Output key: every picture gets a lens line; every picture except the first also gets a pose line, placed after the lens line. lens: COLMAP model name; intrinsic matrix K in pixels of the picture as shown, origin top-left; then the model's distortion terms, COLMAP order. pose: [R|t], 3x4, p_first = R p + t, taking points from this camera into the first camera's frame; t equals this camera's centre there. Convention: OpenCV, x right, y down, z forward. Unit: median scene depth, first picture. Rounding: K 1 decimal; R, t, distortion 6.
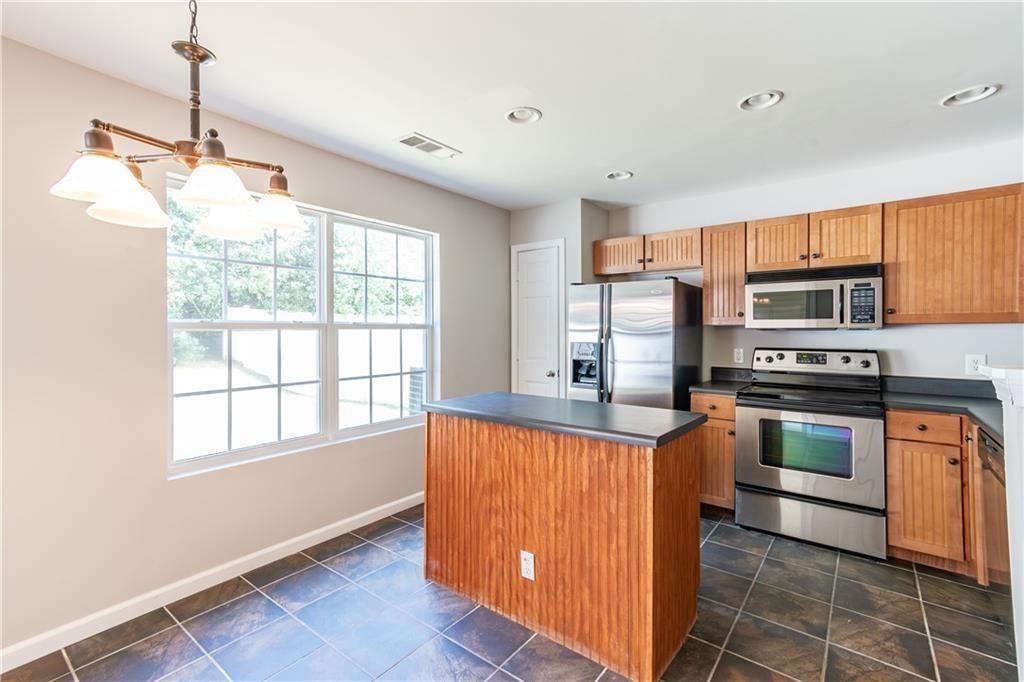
lens RADIAL K [[452.9, 0, 515.0], [0, 452.9, 326.9], [0, 0, 1]] dist [0.010381, 0.000251]
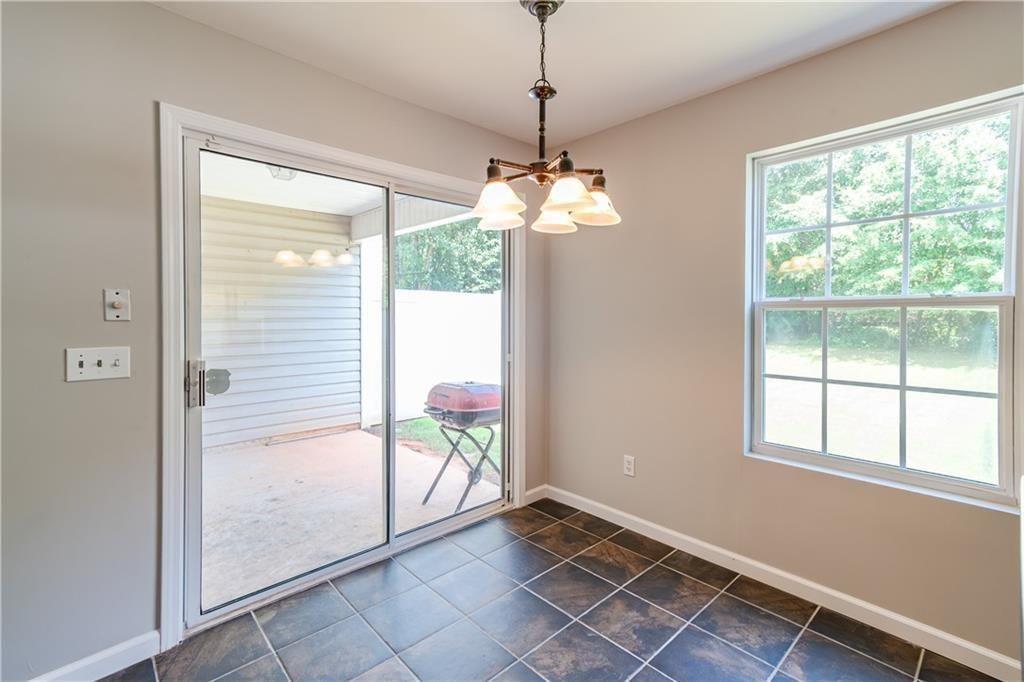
lens RADIAL K [[458.5, 0, 509.8], [0, 458.5, 320.7], [0, 0, 1]] dist [0.012532, 0.000769]
pose [[-0.183191, 0.011822, -0.983006, 0.258908], [0.004137, 0.999928, 0.011255, 0.013891], [0.983069, -0.002005, -0.183226, 0.491263]]
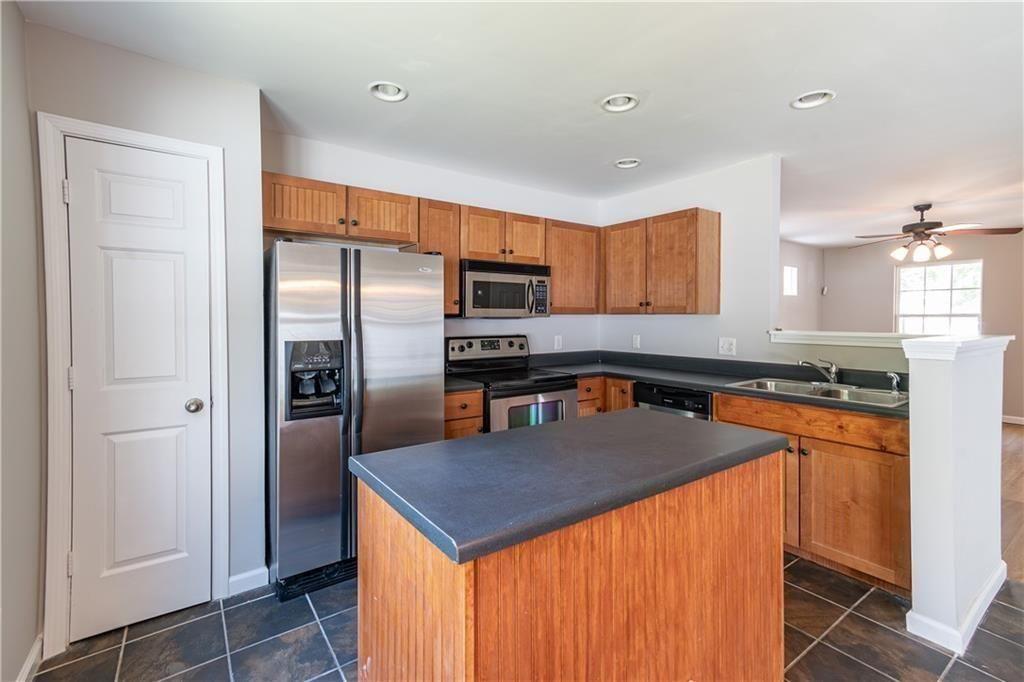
lens RADIAL K [[458.5, 0, 509.8], [0, 458.5, 320.7], [0, 0, 1]] dist [0.012532, 0.000769]
pose [[0.288334, -0.007156, 0.957503, -0.423416], [-0.006353, 0.999936, 0.009387, 0.001027], [-0.957509, -0.008790, 0.288270, 0.702760]]
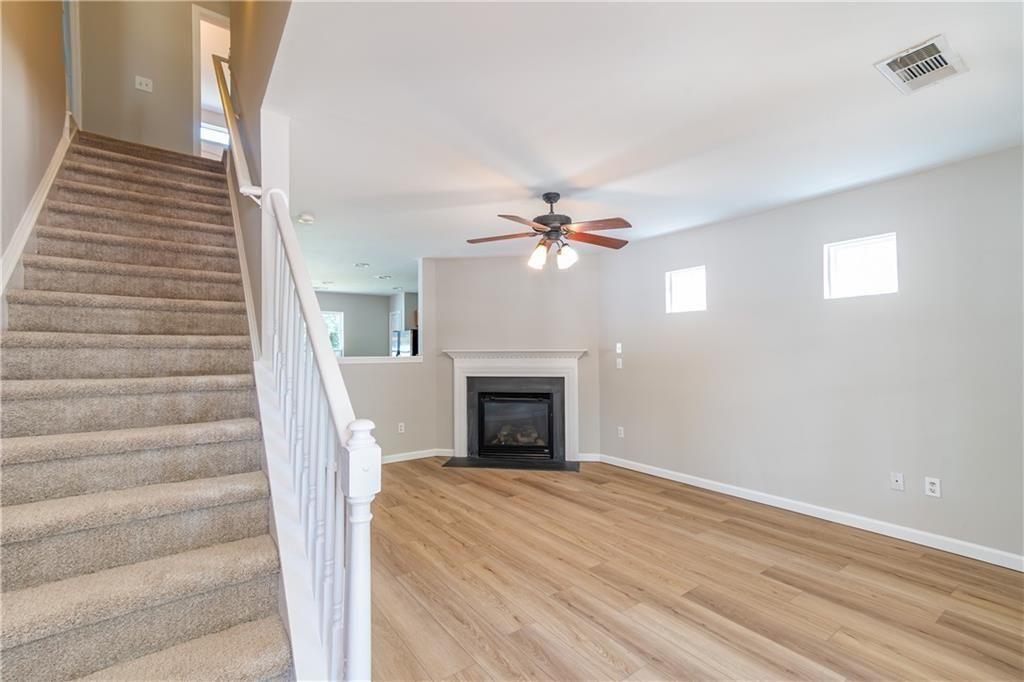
lens RADIAL K [[449.2, 0, 512.0], [0, 449.2, 341.0], [0, 0, 1]] dist [0.001328, 0.017800]
pose [[0.957088, -0.013452, -0.289487, 1.755424], [0.007066, 0.999708, -0.023093, 0.013089], [0.289713, 0.020056, 0.956903, -1.298343]]
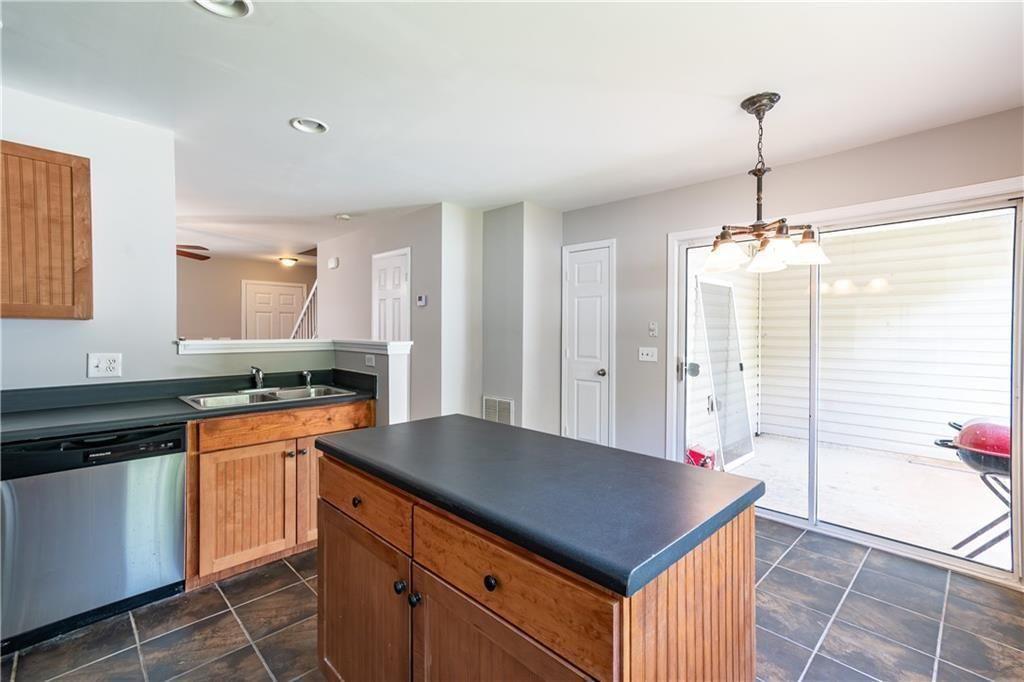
lens RADIAL K [[458.3, 0, 511.0], [0, 458.3, 333.1], [0, 0, 1]] dist [-0.000583, 0.021171]
pose [[-0.989872, -0.005437, 0.141858, -0.005291], [-0.005311, 0.999985, 0.001268, 0.010051], [-0.141863, 0.000502, -0.989886, 1.242432]]
